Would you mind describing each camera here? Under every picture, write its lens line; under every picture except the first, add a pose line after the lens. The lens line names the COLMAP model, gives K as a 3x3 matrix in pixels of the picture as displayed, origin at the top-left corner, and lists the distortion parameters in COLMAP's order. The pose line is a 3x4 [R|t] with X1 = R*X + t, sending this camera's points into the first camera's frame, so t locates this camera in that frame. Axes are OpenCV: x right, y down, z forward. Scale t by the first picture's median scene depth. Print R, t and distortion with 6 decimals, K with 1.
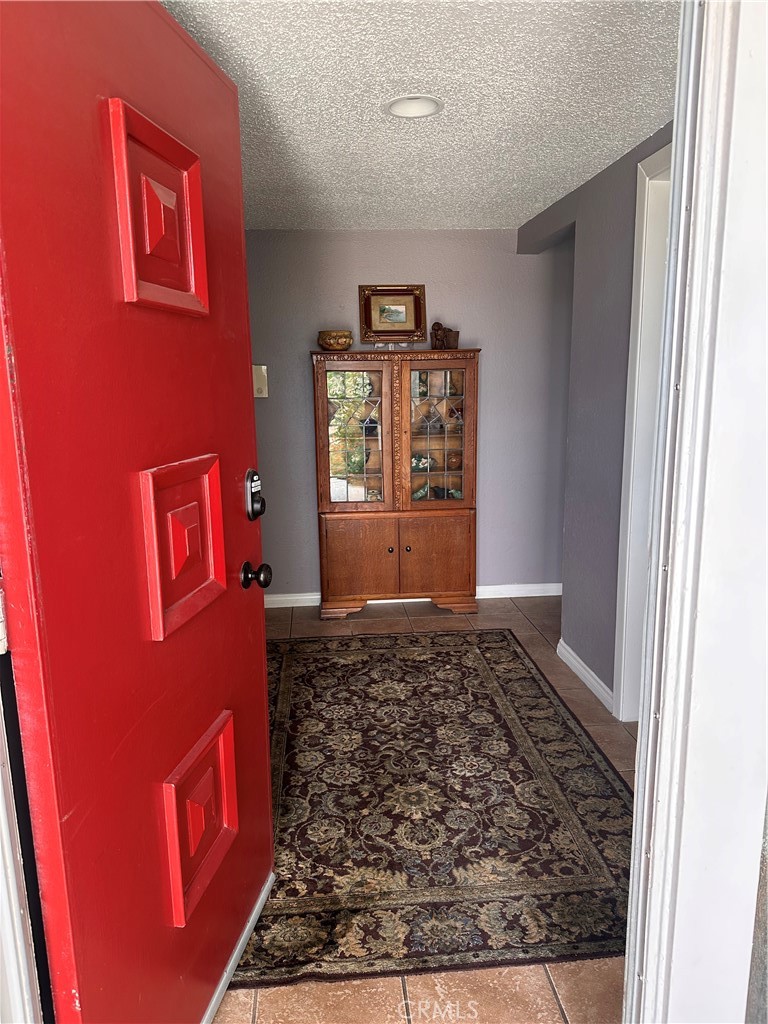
lens RADIAL K [[719.0, 0, 383.3], [0, 719.0, 514.0], [0, 0, 1]] dist [0.116127, -0.198262]
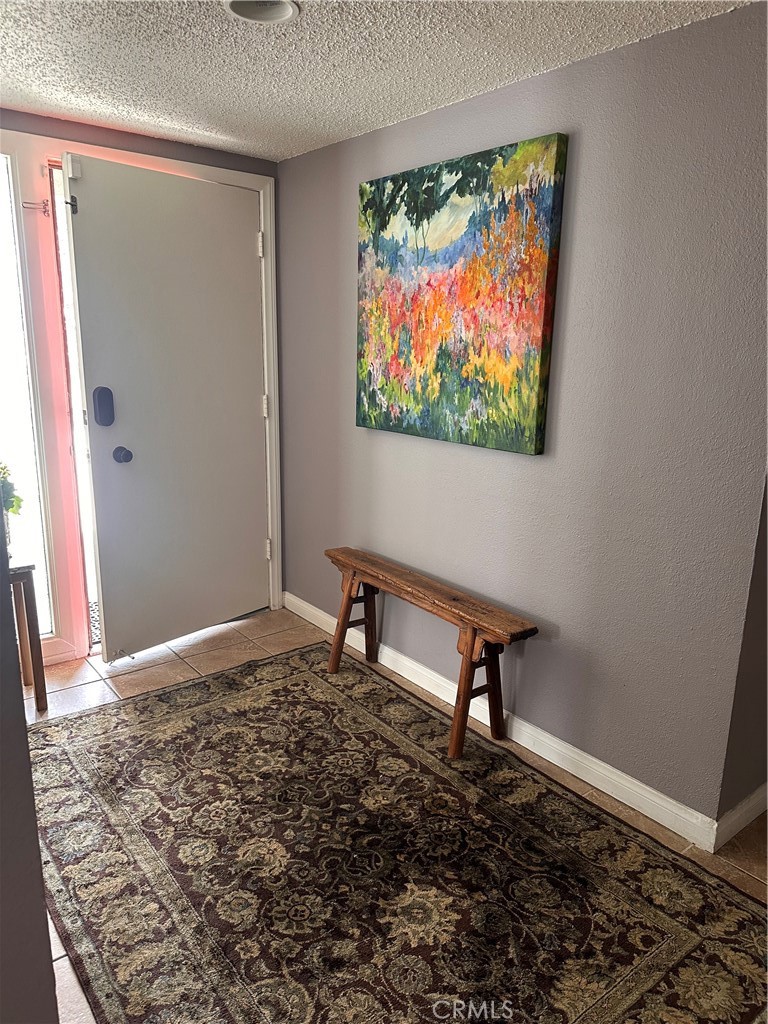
lens RADIAL K [[719.0, 0, 383.3], [0, 719.0, 514.0], [0, 0, 1]] dist [0.116127, -0.198262]
pose [[-0.838685, 0.124666, -0.530157, 0.390993], [-0.113693, 0.911924, 0.394295, -0.346076], [0.532618, 0.390964, -0.750643, 1.715600]]
